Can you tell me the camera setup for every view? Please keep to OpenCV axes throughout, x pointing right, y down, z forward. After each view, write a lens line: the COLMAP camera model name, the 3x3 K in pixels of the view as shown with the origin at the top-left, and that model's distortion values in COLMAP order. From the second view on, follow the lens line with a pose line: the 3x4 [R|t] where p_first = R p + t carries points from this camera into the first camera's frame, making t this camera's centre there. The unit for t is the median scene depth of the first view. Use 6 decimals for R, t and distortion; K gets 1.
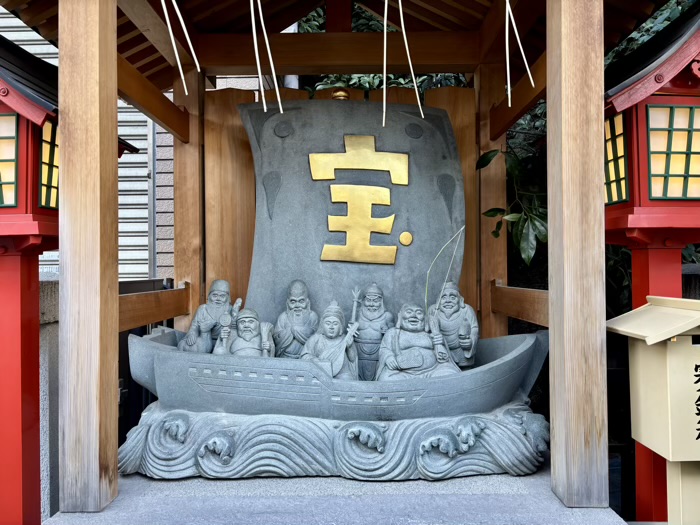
lens RADIAL K [[526.6, 0, 356.0], [0, 526.6, 263.5], [0, 0, 1]] dist [0.030419, -0.007456]
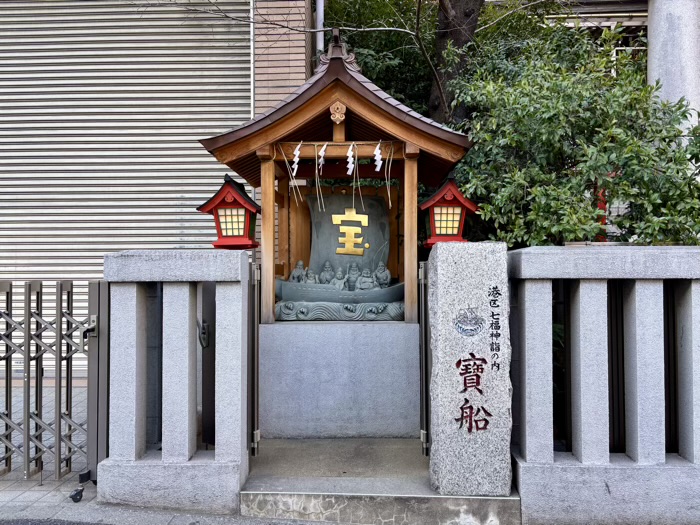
lens RADIAL K [[526.6, 0, 356.0], [0, 526.6, 263.5], [0, 0, 1]] dist [0.030419, -0.007456]
pose [[0.999564, 0.005178, -0.029071, 0.130643], [-0.005448, 0.999943, -0.009207, 0.077922], [0.029022, 0.009362, 0.999535, -1.921765]]
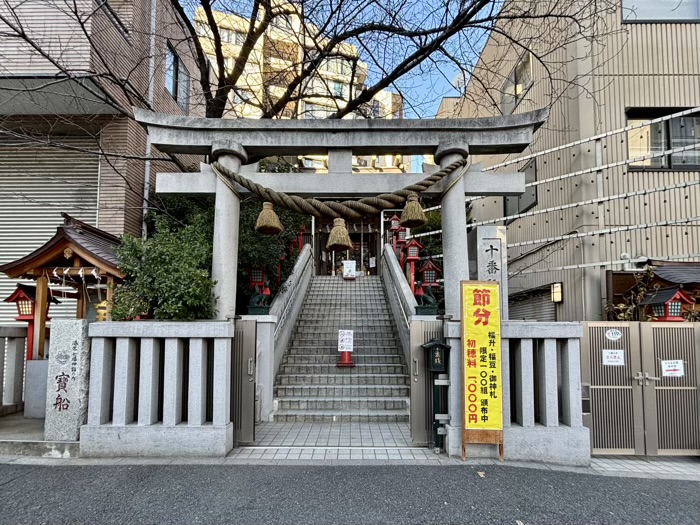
lens RADIAL K [[319.1, 0, 349.1], [0, 319.1, 311.5], [0, 0, 1]] dist [0.000310, 0.000411]
pose [[0.999767, 0.008836, -0.019672, 2.833743], [-0.009808, 0.998707, -0.049878, 0.017337], [0.019206, 0.050060, 0.998562, -2.415334]]
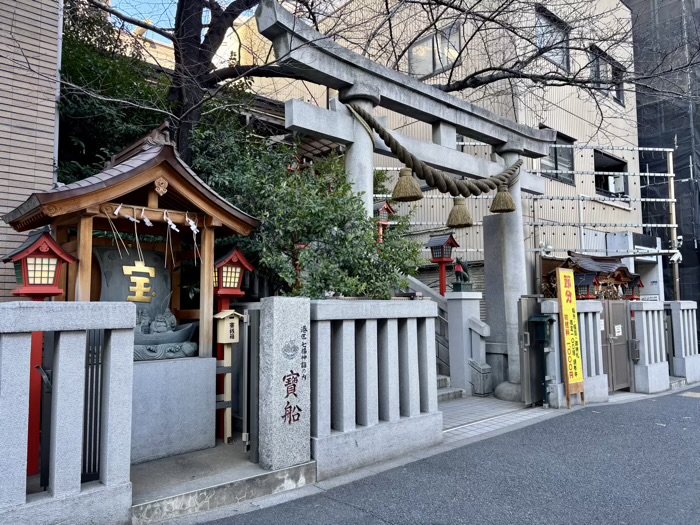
lens RADIAL K [[526.6, 0, 356.0], [0, 526.6, 263.5], [0, 0, 1]] dist [0.030419, -0.007456]
pose [[0.738517, 0.056847, 0.671834, -1.289039], [-0.000276, 0.996465, -0.084011, 0.039133], [-0.674235, 0.061858, 0.735922, -2.427743]]
